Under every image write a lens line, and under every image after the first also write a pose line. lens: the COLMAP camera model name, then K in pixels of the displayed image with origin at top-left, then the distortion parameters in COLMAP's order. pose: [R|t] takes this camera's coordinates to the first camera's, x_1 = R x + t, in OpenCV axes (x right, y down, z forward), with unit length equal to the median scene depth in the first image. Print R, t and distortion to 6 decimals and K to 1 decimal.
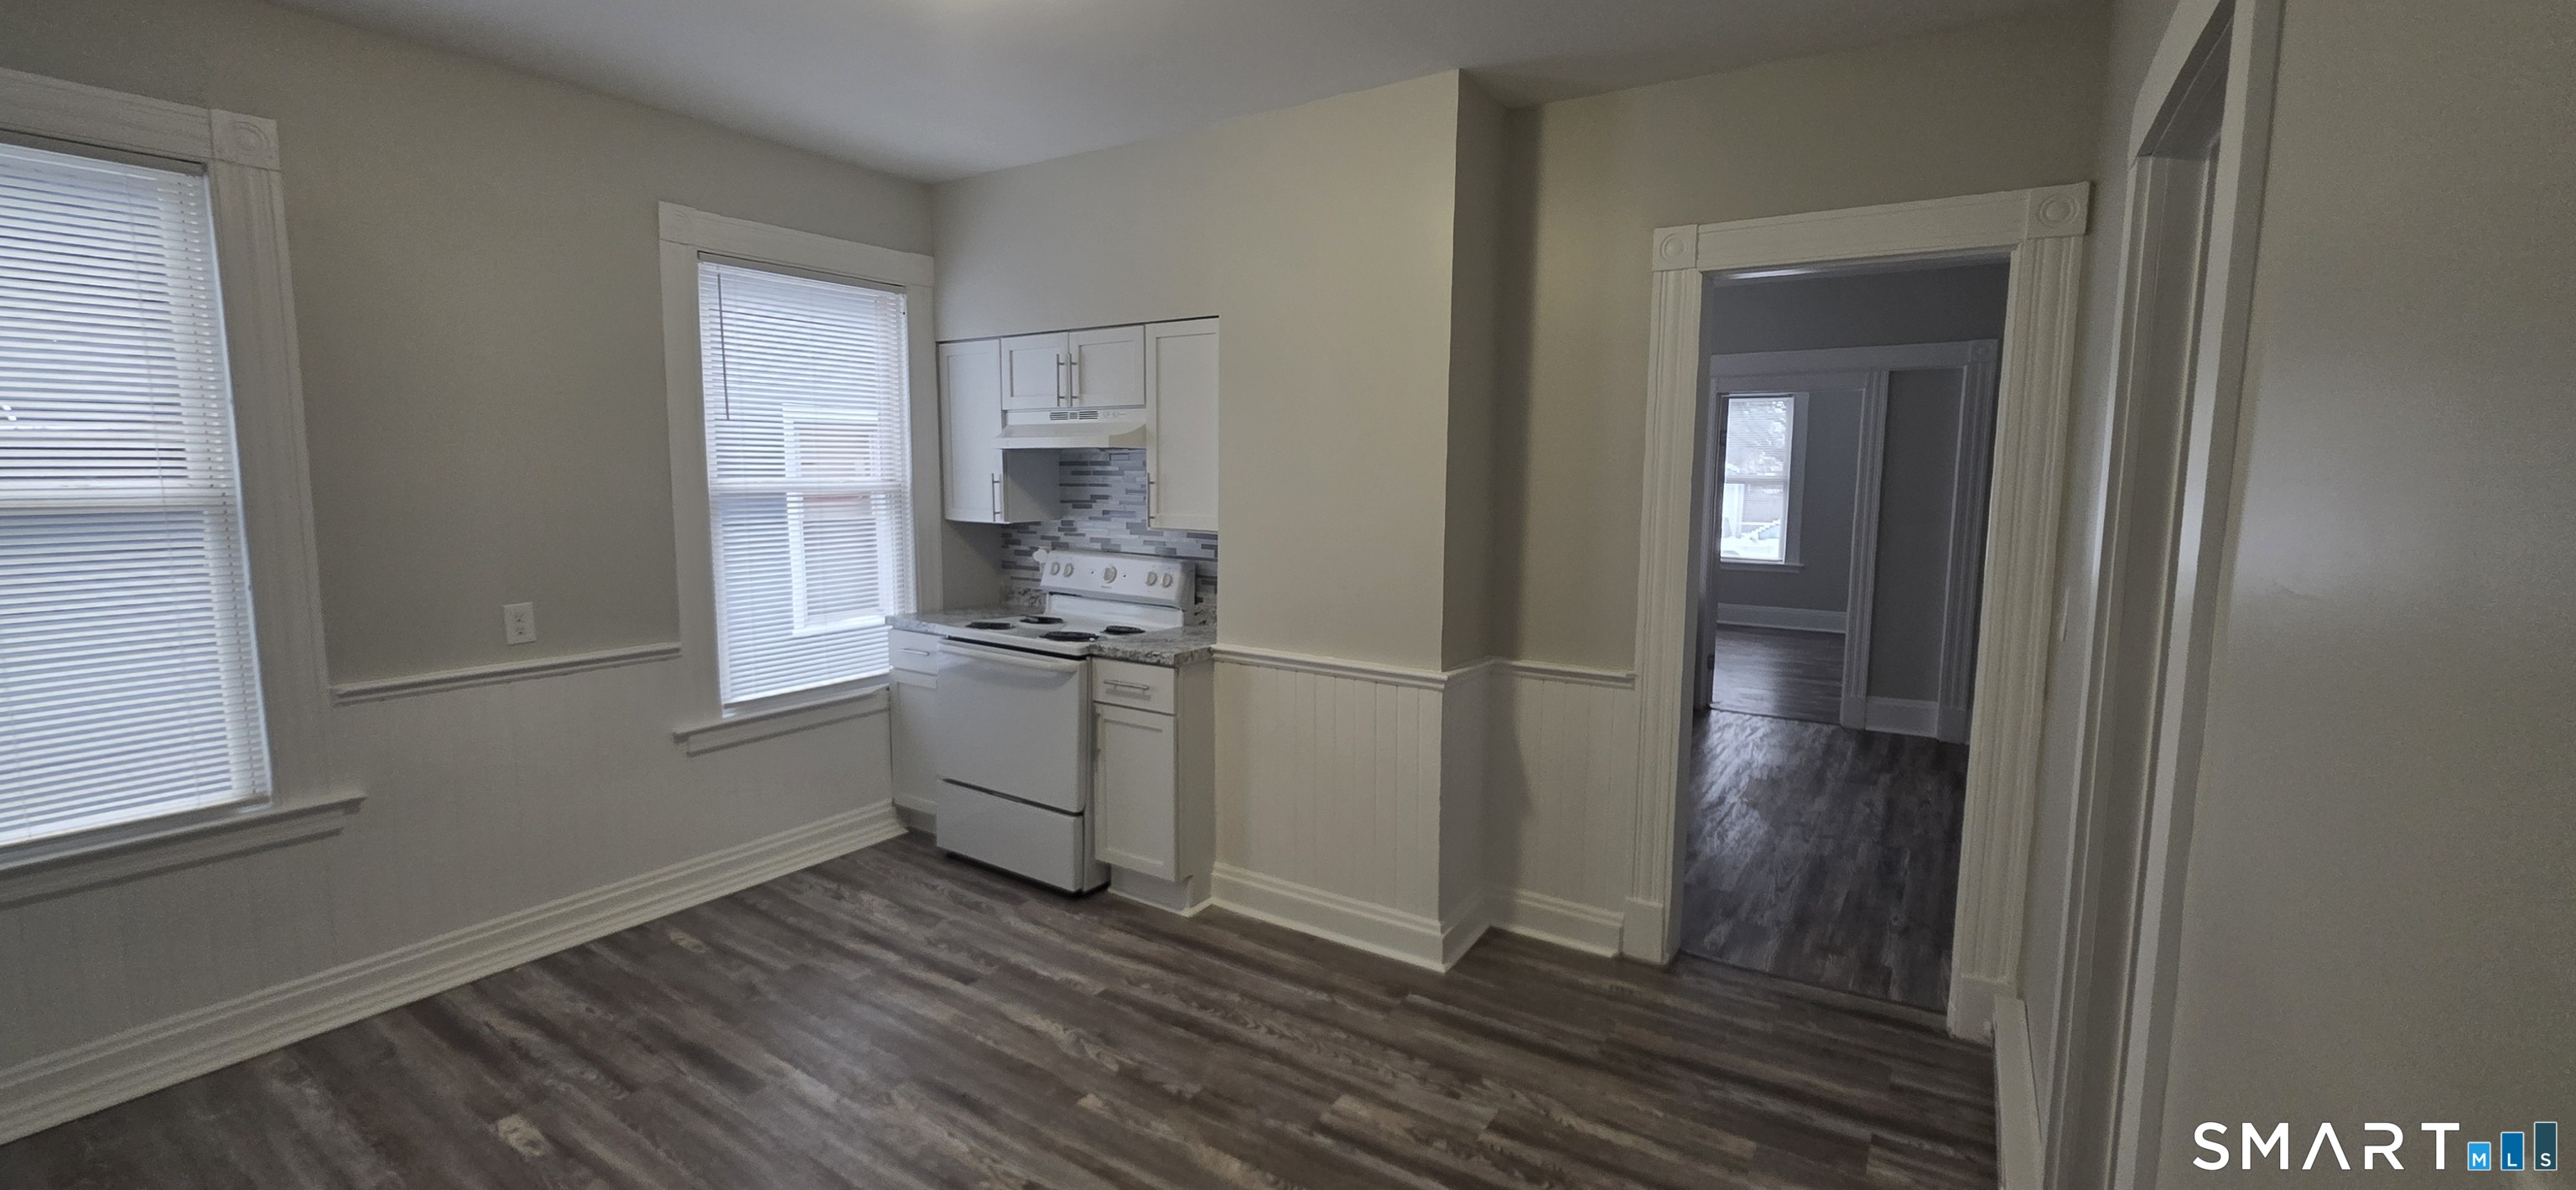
lens RADIAL K [[1067.9, 0, 1297.9], [0, 1067.9, 590.7], [0, 0, 1]] dist [0.002153, 0.001328]
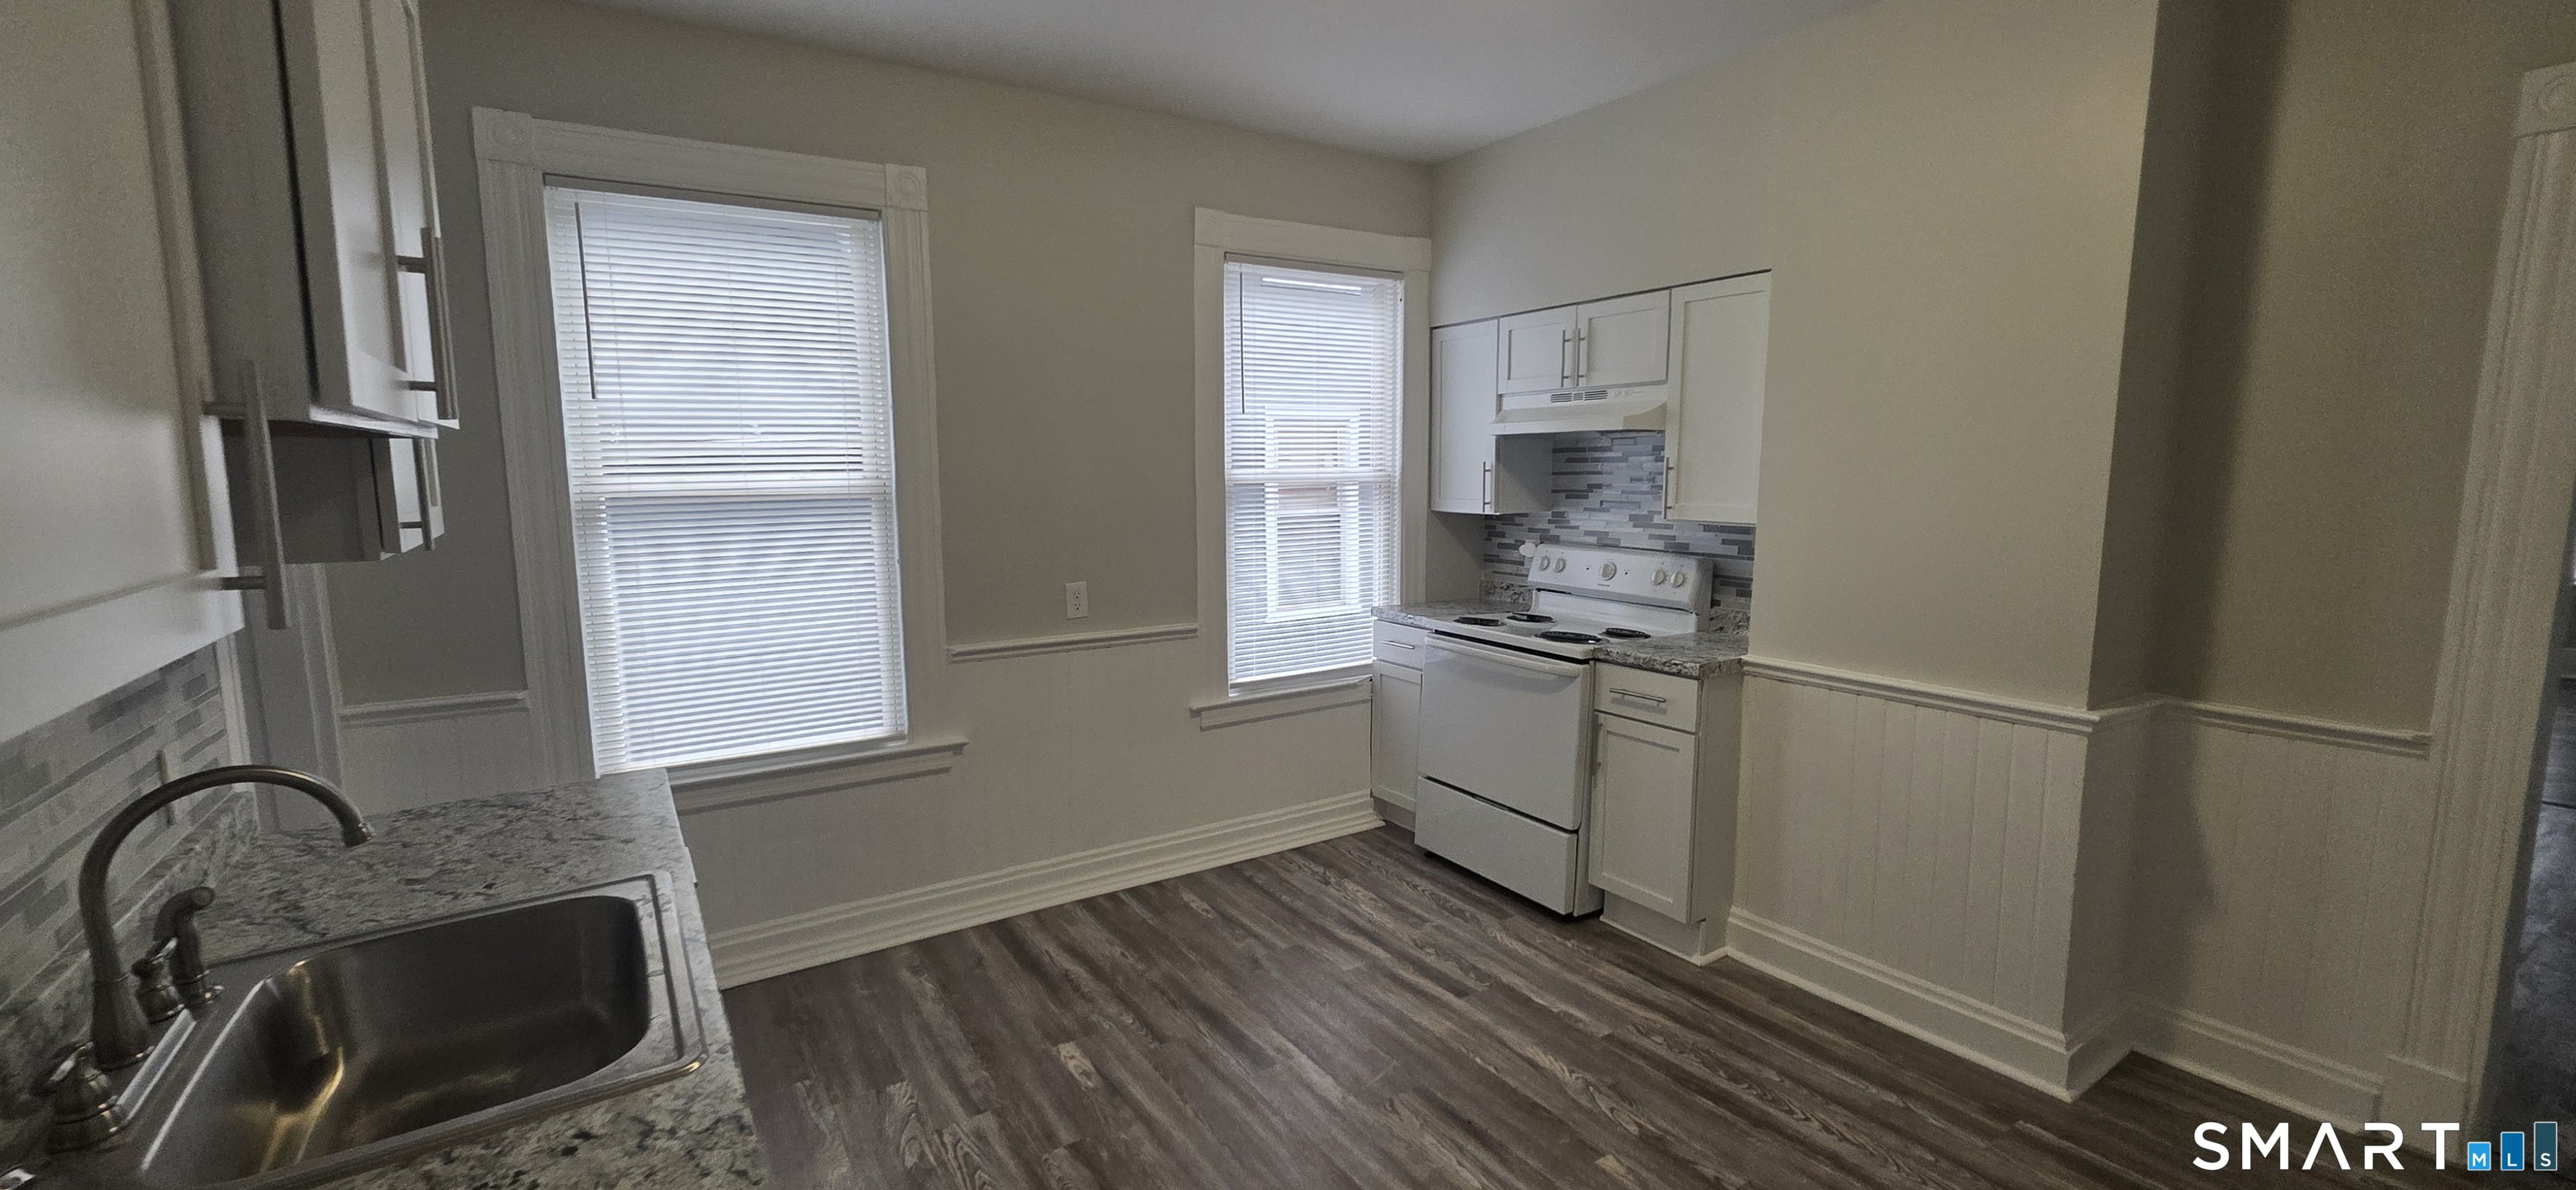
lens RADIAL K [[1067.9, 0, 1249.3], [0, 1067.9, 606.3], [0, 0, 1]] dist [0.002153, 0.001328]
pose [[0.907269, 0.041452, -0.418504, -0.089599], [-0.034511, 0.999113, 0.024144, 0.003809], [0.419133, -0.007462, 0.907894, 0.056731]]
